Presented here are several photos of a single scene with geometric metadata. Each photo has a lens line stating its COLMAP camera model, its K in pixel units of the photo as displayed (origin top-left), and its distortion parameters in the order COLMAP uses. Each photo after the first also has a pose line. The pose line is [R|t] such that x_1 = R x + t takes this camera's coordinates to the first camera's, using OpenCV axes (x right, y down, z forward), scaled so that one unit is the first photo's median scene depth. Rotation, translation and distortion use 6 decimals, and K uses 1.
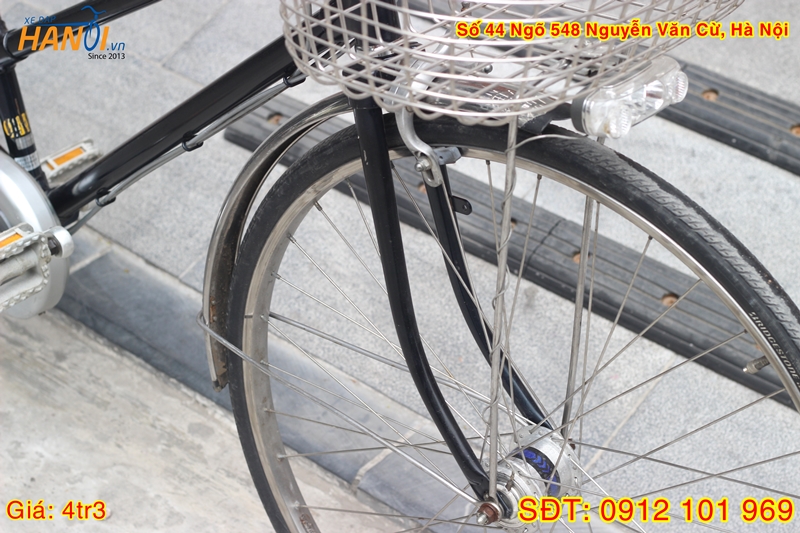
lens RADIAL K [[1948.7, 0, 398.9], [0, 1948.7, 266.8], [0, 0, 1]] dist [-0.108415, 0.000000]
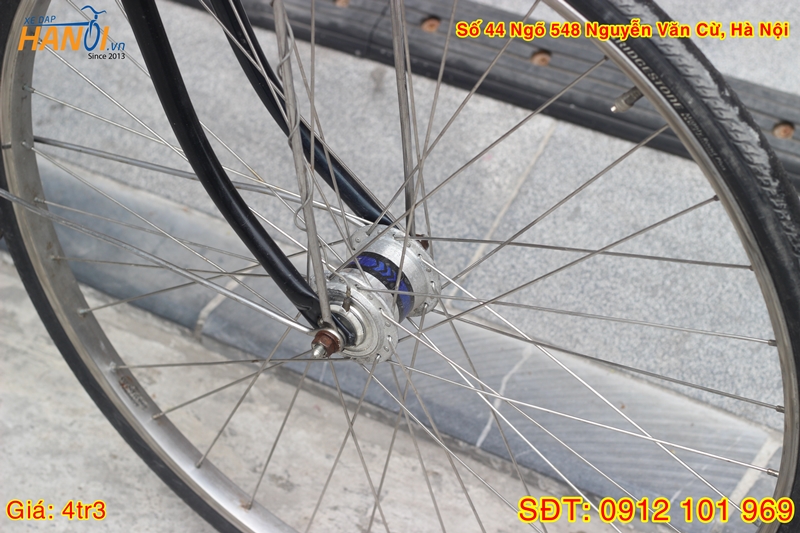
lens RADIAL K [[1948.7, 0, 400.6], [0, 1948.7, 266.2], [0, 0, 1]] dist [-0.108415, 0.000000]
pose [[0.988096, -0.151639, 0.025935, 0.046207], [0.148835, 0.984917, 0.088242, 0.023721], [-0.038925, -0.083332, 0.995761, 0.165026]]
